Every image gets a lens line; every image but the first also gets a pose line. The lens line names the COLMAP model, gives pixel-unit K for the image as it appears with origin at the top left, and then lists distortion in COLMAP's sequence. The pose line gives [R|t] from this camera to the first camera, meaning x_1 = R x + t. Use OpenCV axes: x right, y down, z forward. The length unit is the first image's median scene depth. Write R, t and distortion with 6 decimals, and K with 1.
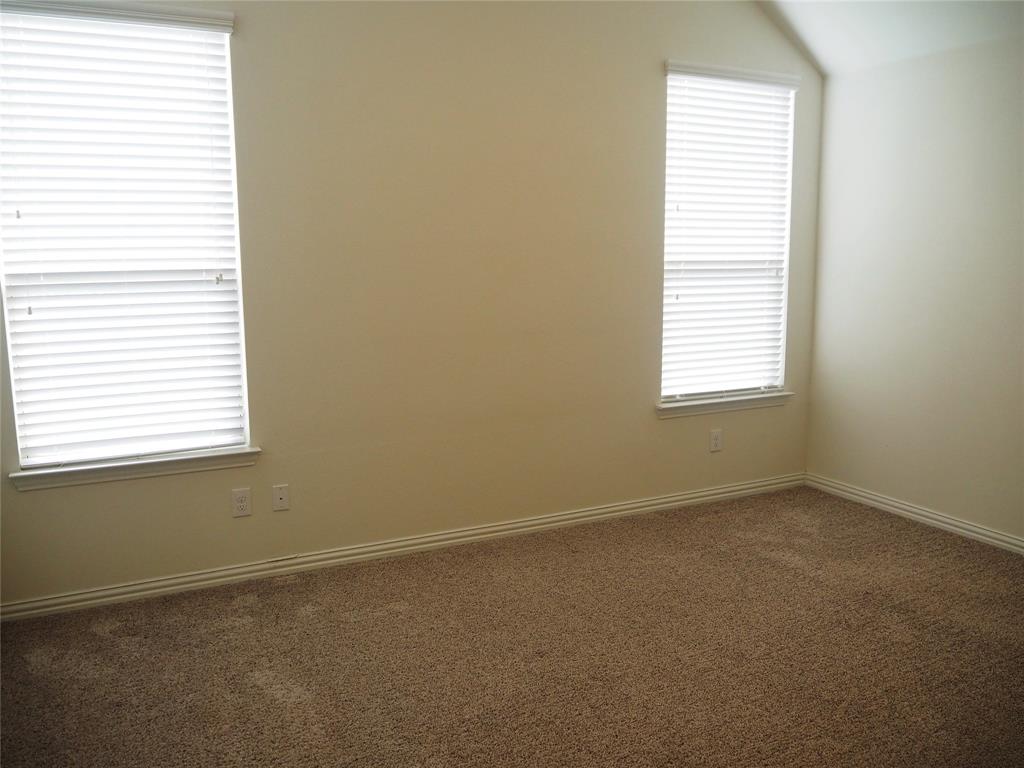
lens RADIAL K [[857.6, 0, 512.0], [0, 857.6, 384.0], [0, 0, 1]] dist [-0.057111, 0.020939]
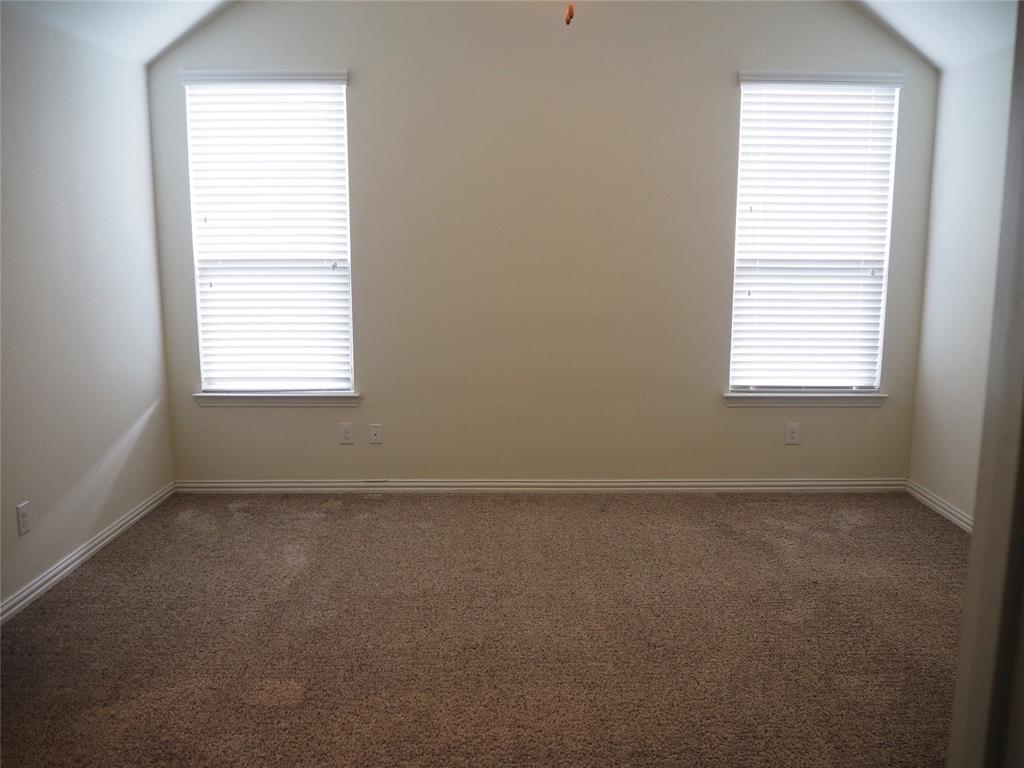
lens RADIAL K [[857.6, 0, 512.0], [0, 857.6, 384.0], [0, 0, 1]] dist [-0.057111, 0.020939]
pose [[0.897047, 0.082854, -0.434099, 0.405947], [-0.075955, 0.996557, 0.033250, -0.002480], [0.435359, 0.003145, 0.900252, -0.080533]]
